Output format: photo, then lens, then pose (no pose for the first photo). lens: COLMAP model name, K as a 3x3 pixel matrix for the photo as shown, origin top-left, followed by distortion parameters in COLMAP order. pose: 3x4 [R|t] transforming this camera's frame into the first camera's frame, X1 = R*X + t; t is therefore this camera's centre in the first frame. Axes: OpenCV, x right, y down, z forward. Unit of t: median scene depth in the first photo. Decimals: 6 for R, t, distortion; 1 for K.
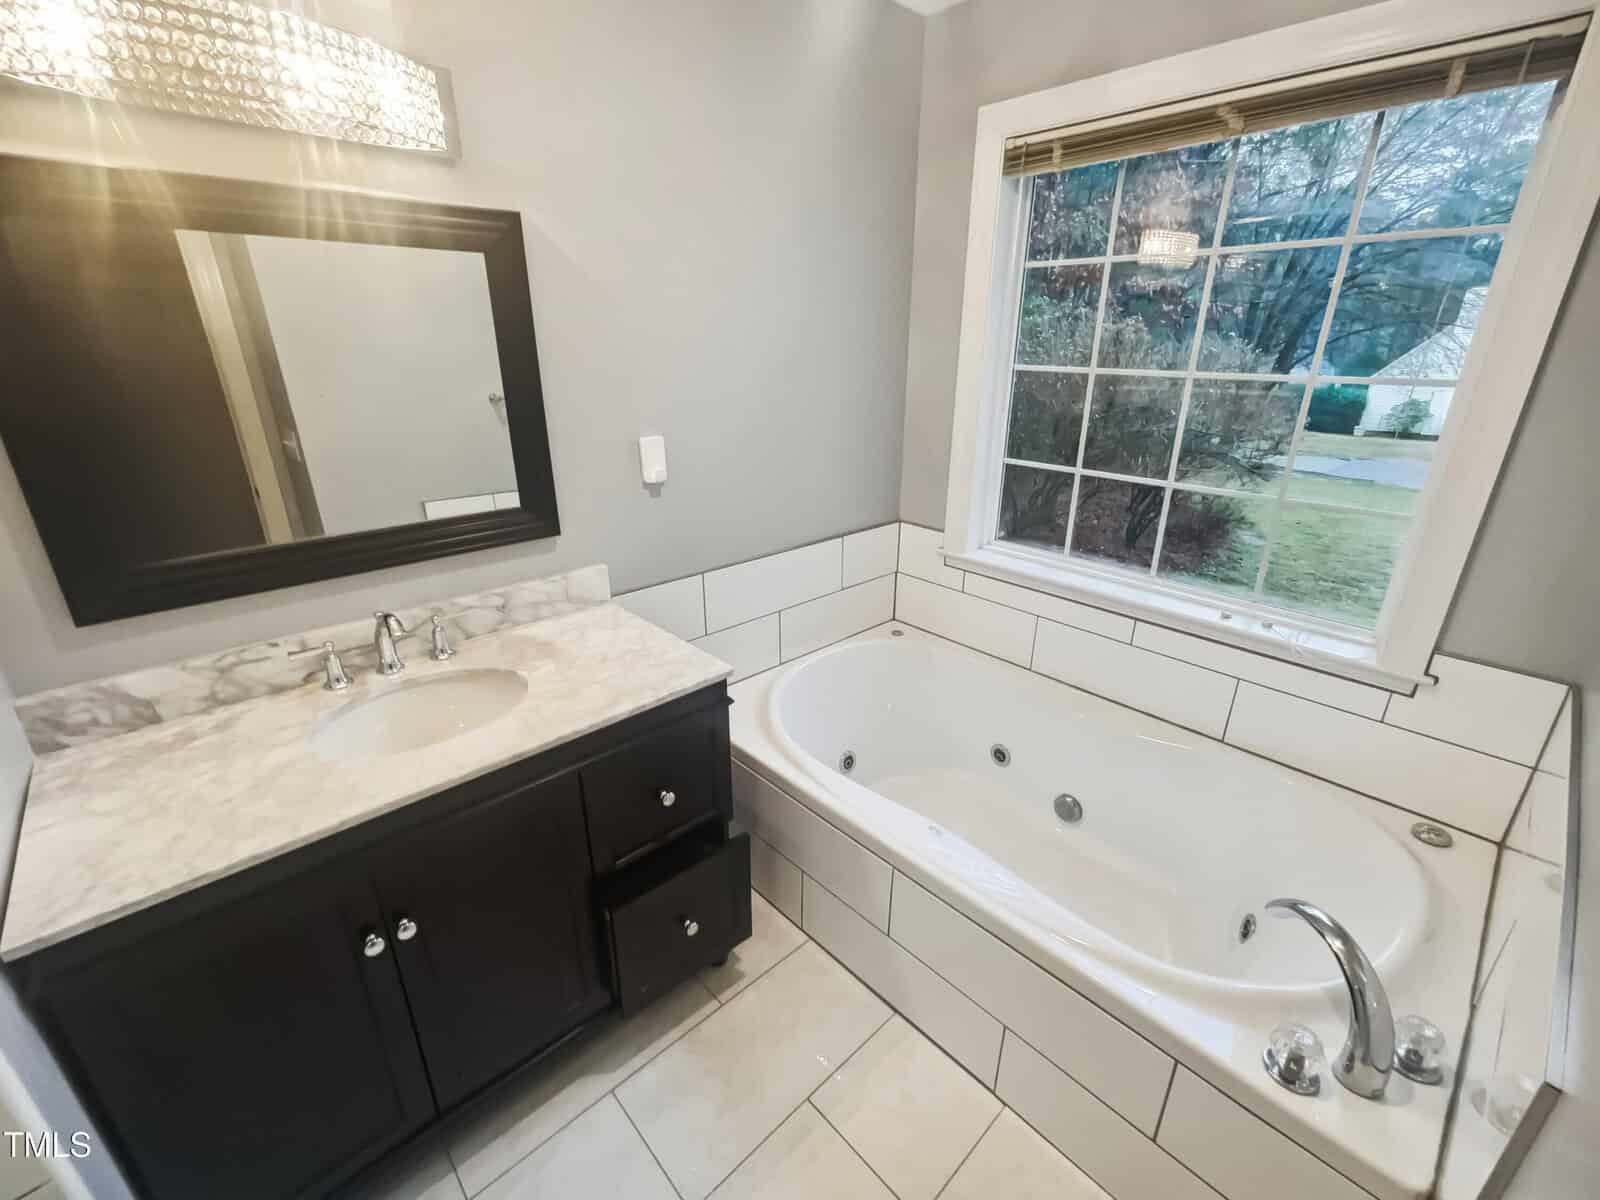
lens RADIAL K [[674.7, 0, 800.6], [0, 674.7, 589.8], [0, 0, 1]] dist [-0.002798, 0.000047]
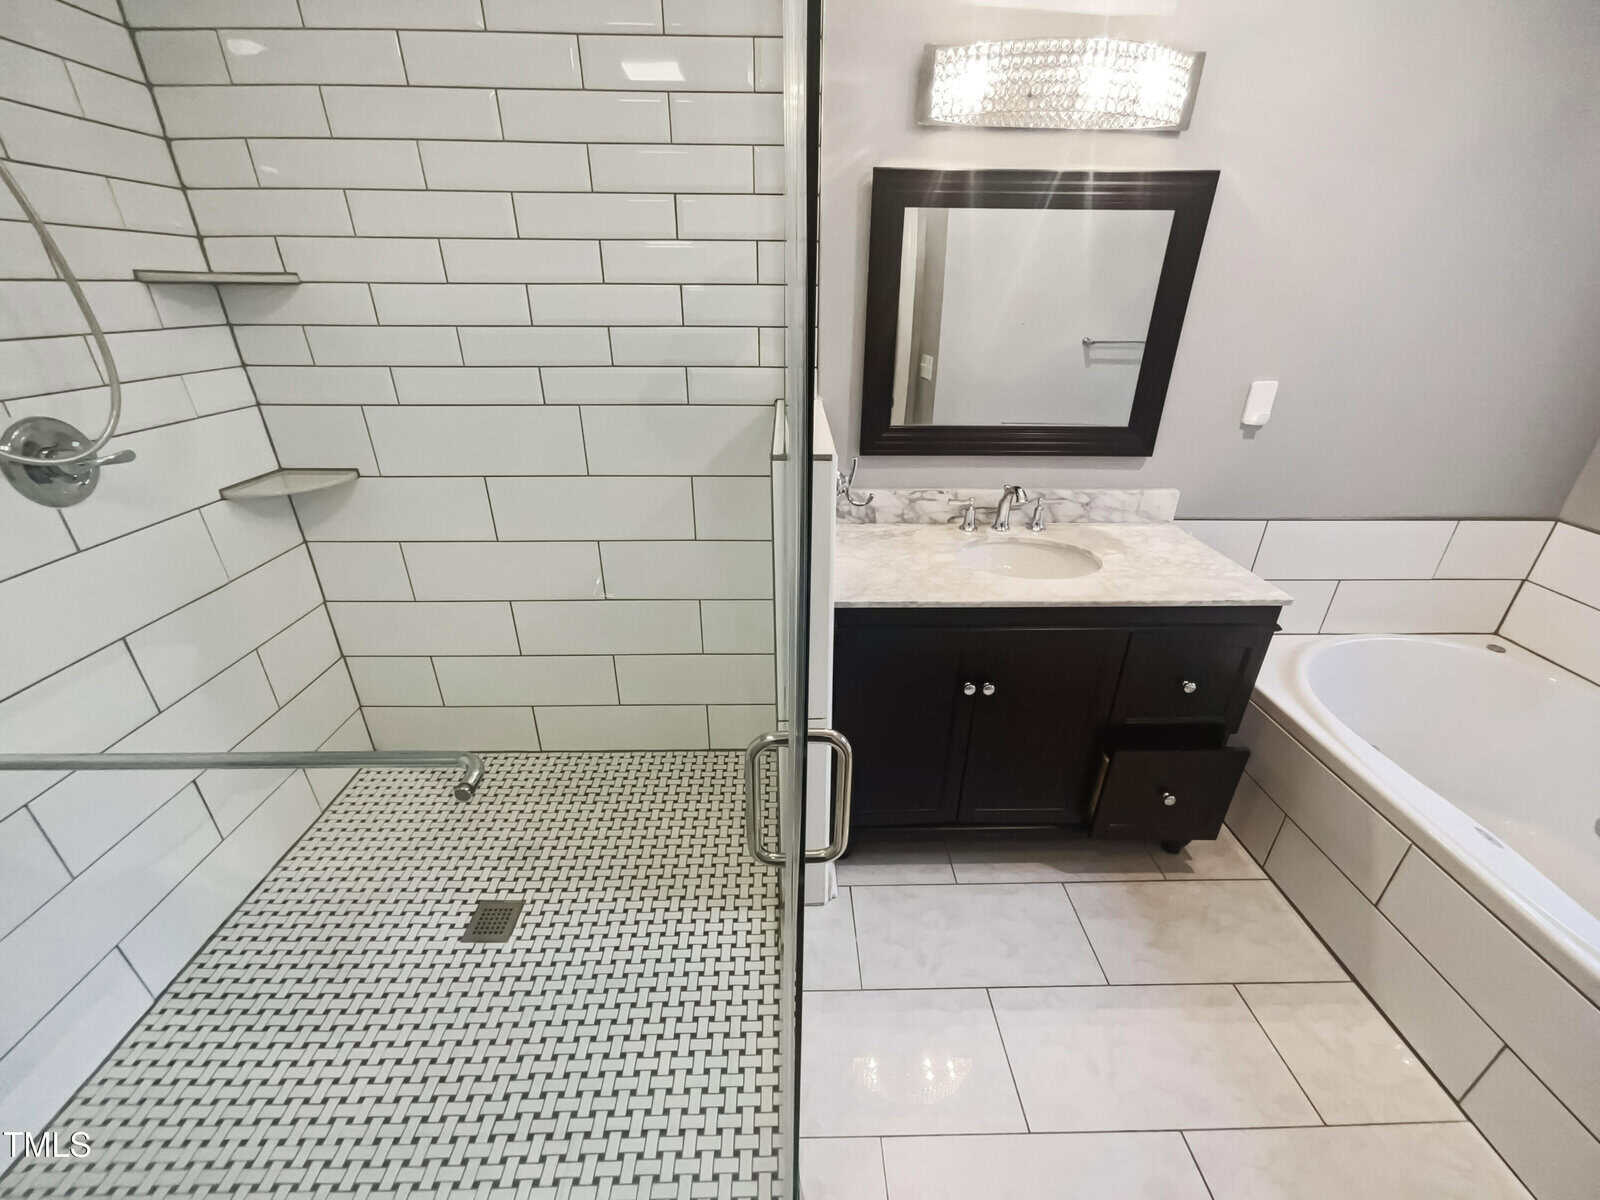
lens RADIAL K [[655.9, 0, 800.0], [0, 655.9, 600.0], [0, 0, 1]] dist [0.000113, 0.000642]
pose [[0.748778, 0.292608, -0.594737, -0.065686], [-0.240346, 0.956076, 0.167787, 0.130013], [0.617709, 0.017307, 0.786216, -0.321409]]
